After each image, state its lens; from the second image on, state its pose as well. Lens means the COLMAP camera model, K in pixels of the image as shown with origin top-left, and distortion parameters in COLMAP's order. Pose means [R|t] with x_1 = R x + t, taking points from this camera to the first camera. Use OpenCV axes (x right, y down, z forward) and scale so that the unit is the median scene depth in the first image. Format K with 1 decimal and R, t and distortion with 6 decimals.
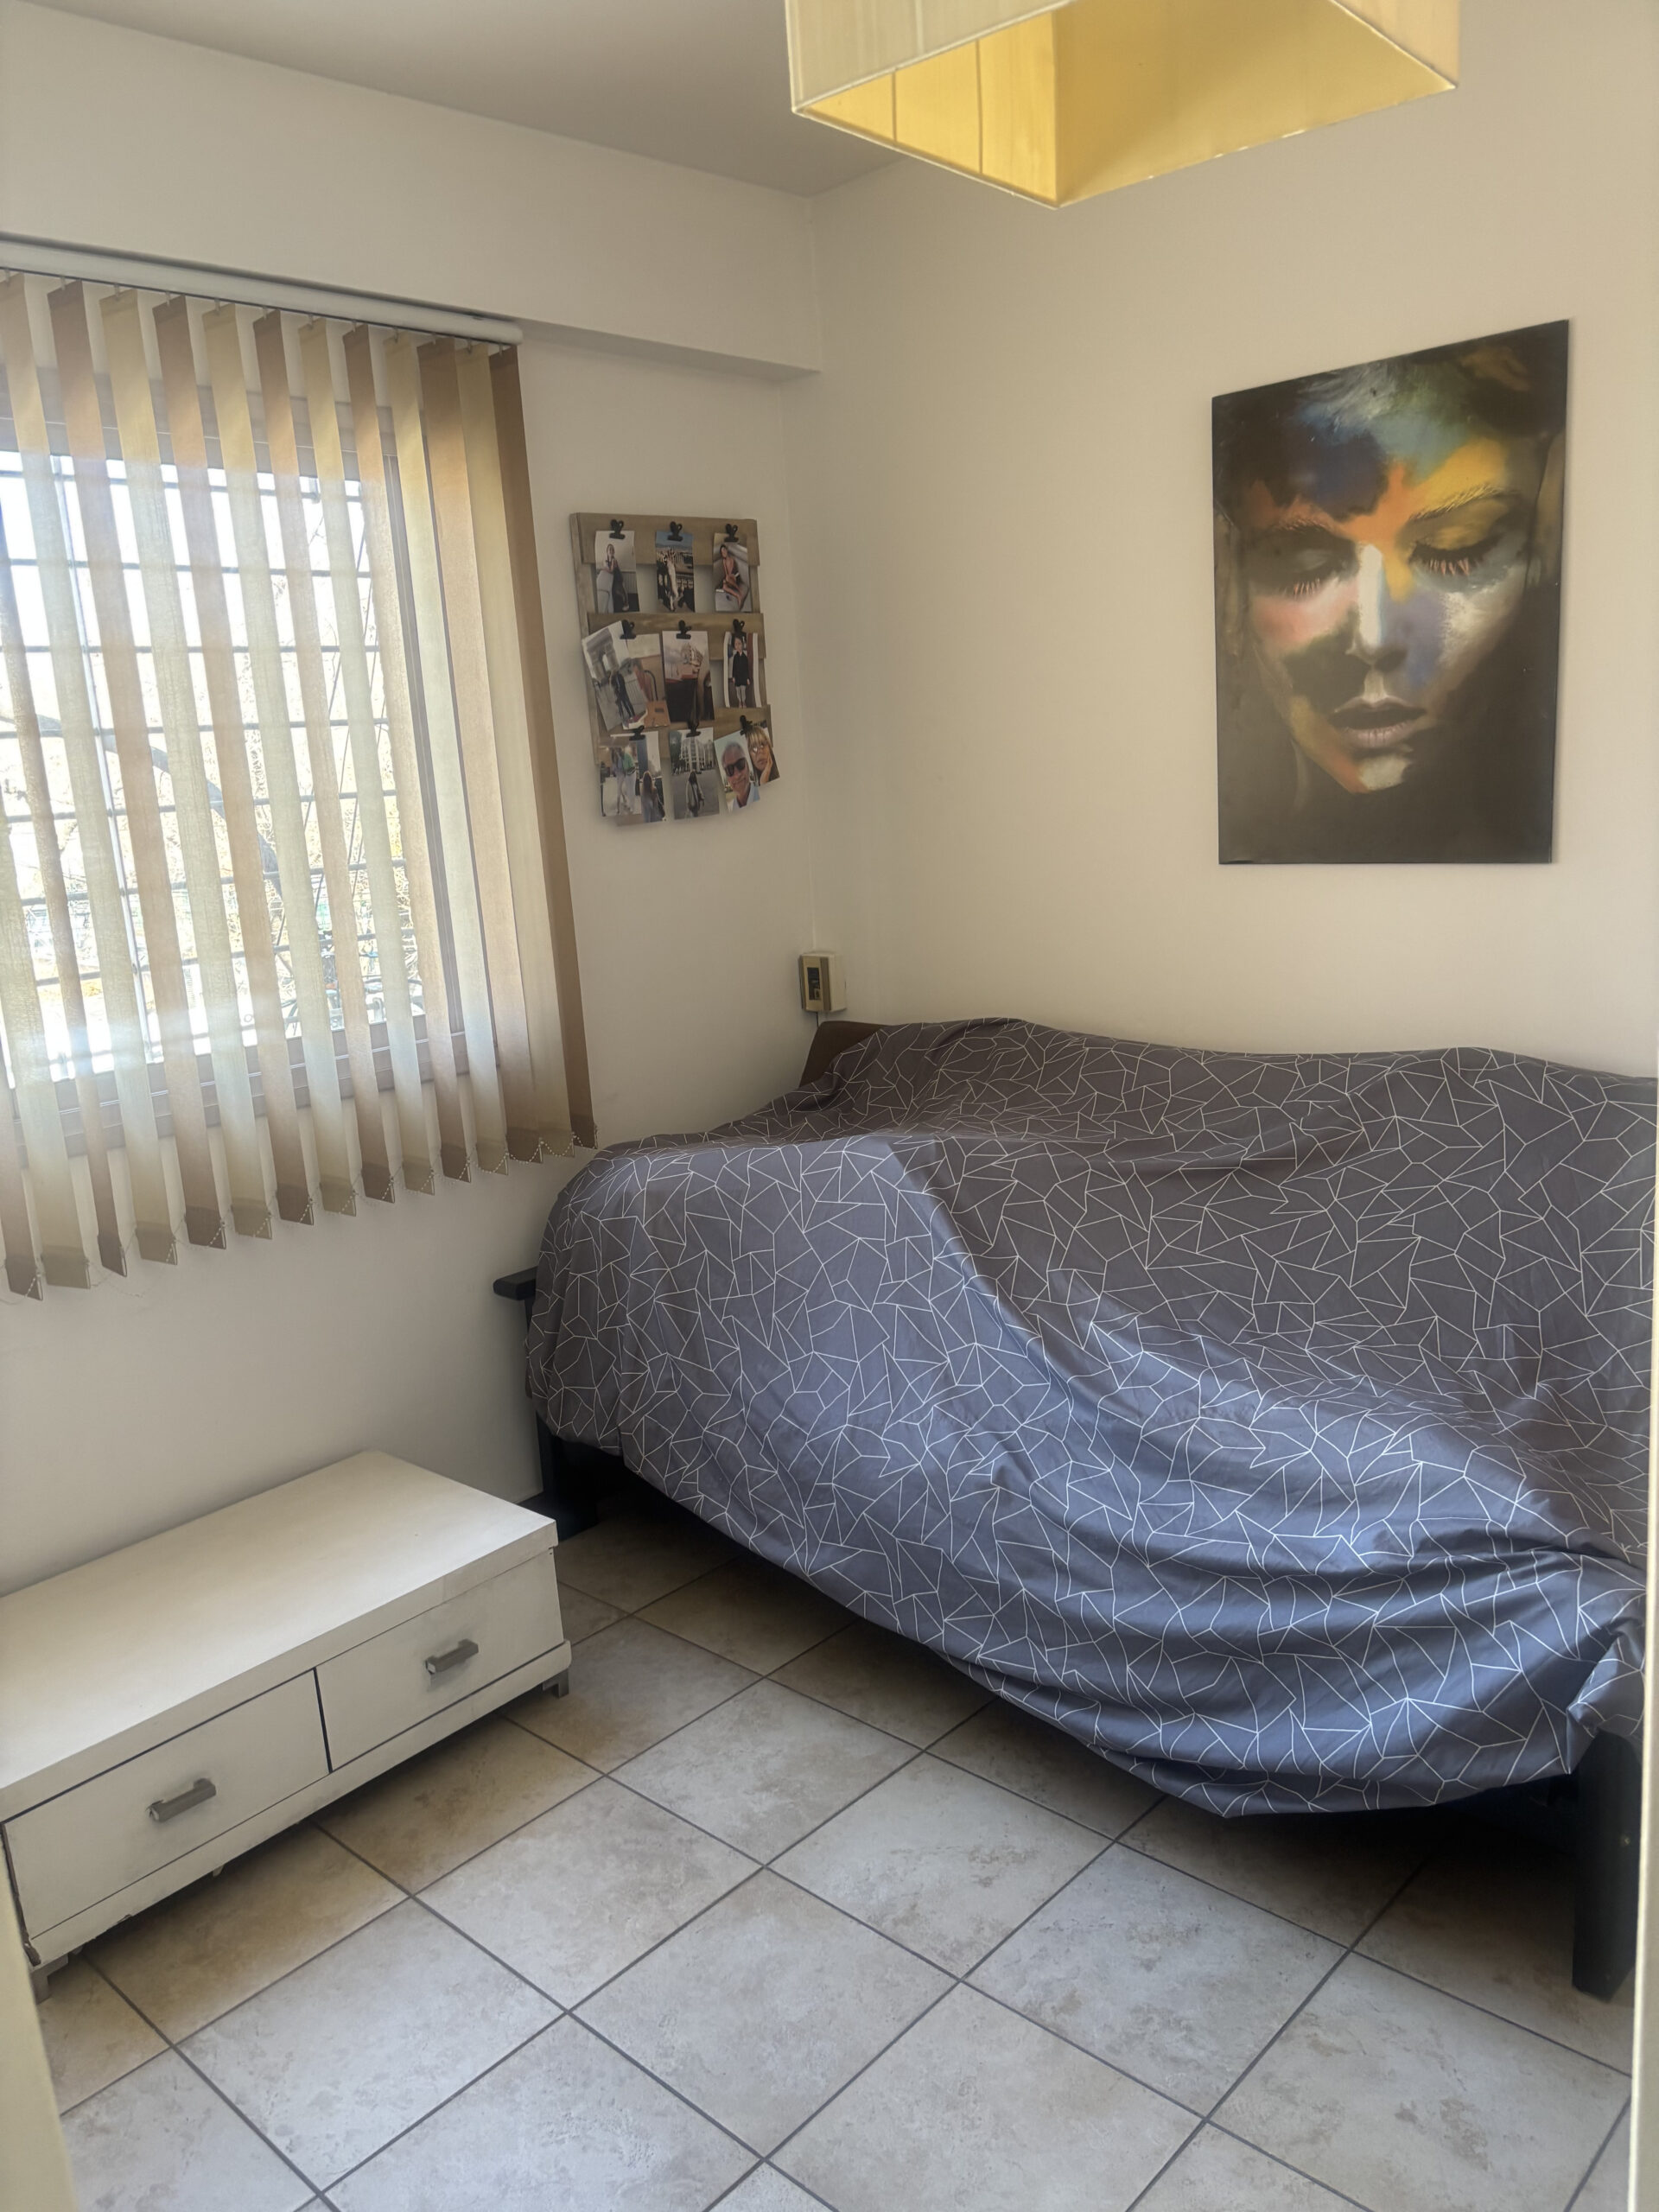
lens RADIAL K [[1710.9, 0, 796.4], [0, 1710.9, 1051.7], [0, 0, 1]] dist [0.039973, -0.008871]
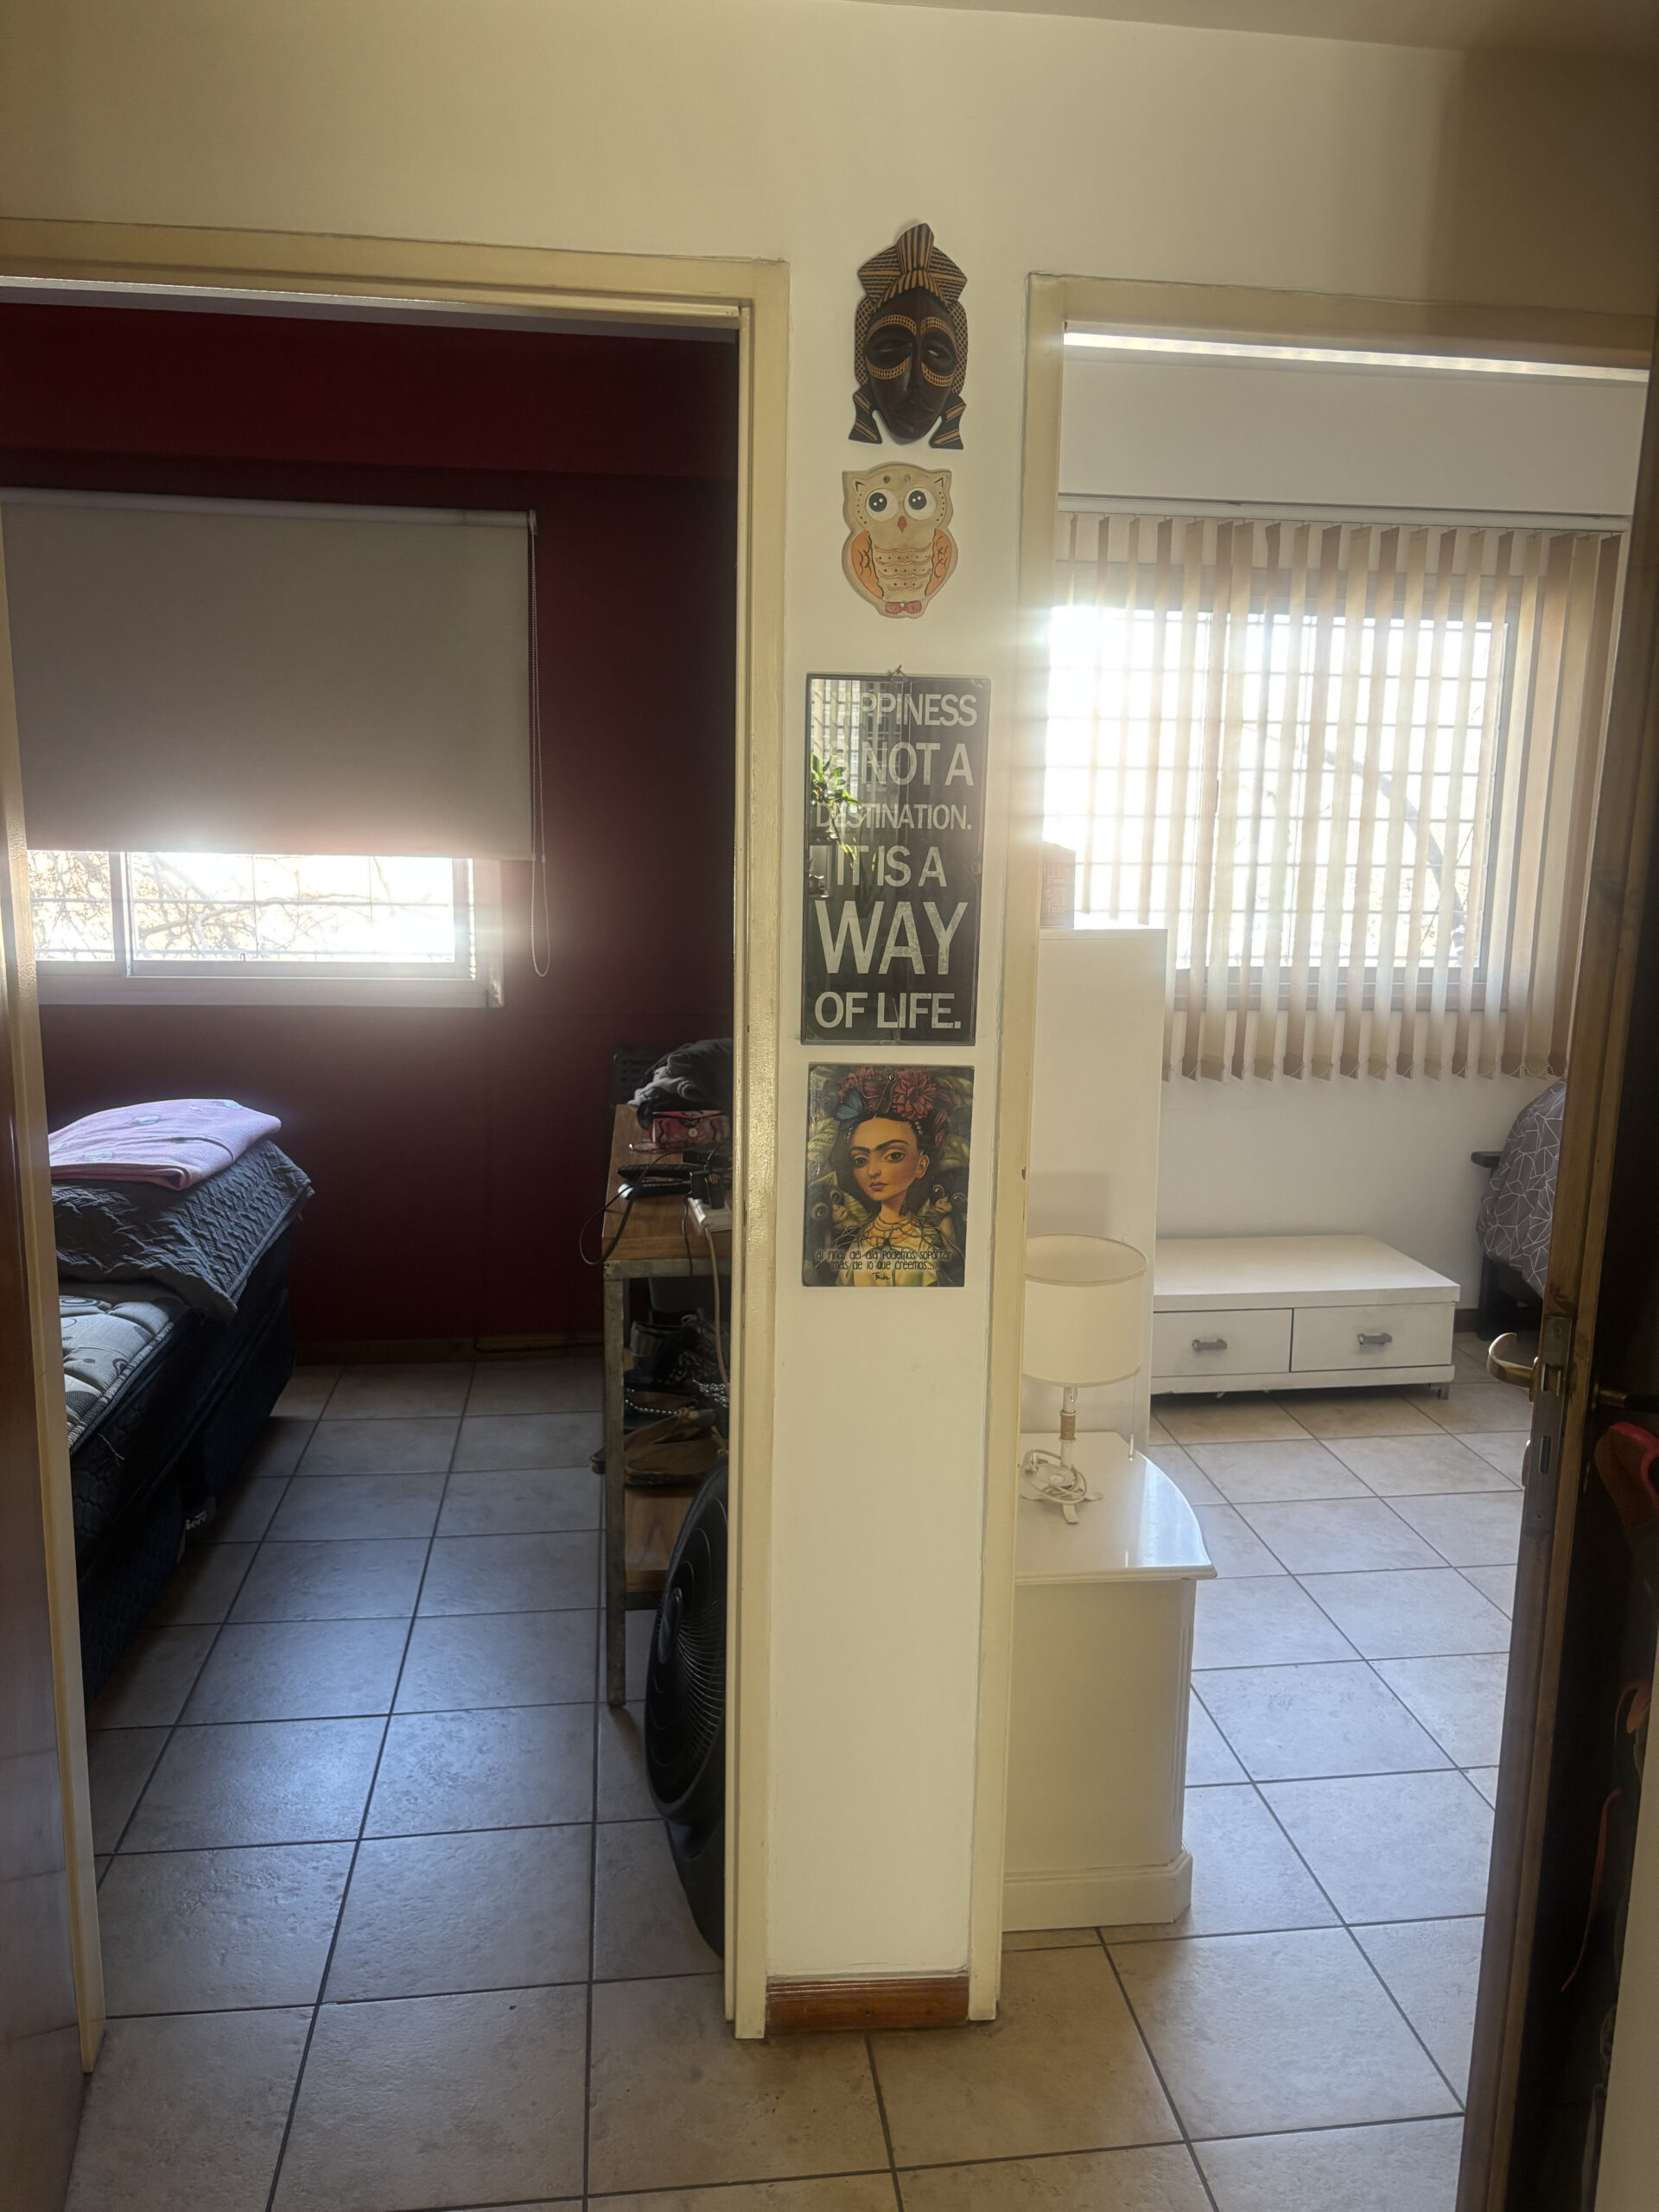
lens RADIAL K [[1674.0, 0, 814.6], [0, 1674.0, 1092.4], [0, 0, 1]] dist [0.056562, -0.048531]
pose [[0.769443, 0.205904, -0.604616, 0.311745], [-0.190324, 0.977523, 0.090689, 0.070011], [0.609699, 0.045293, 0.791338, -0.617663]]
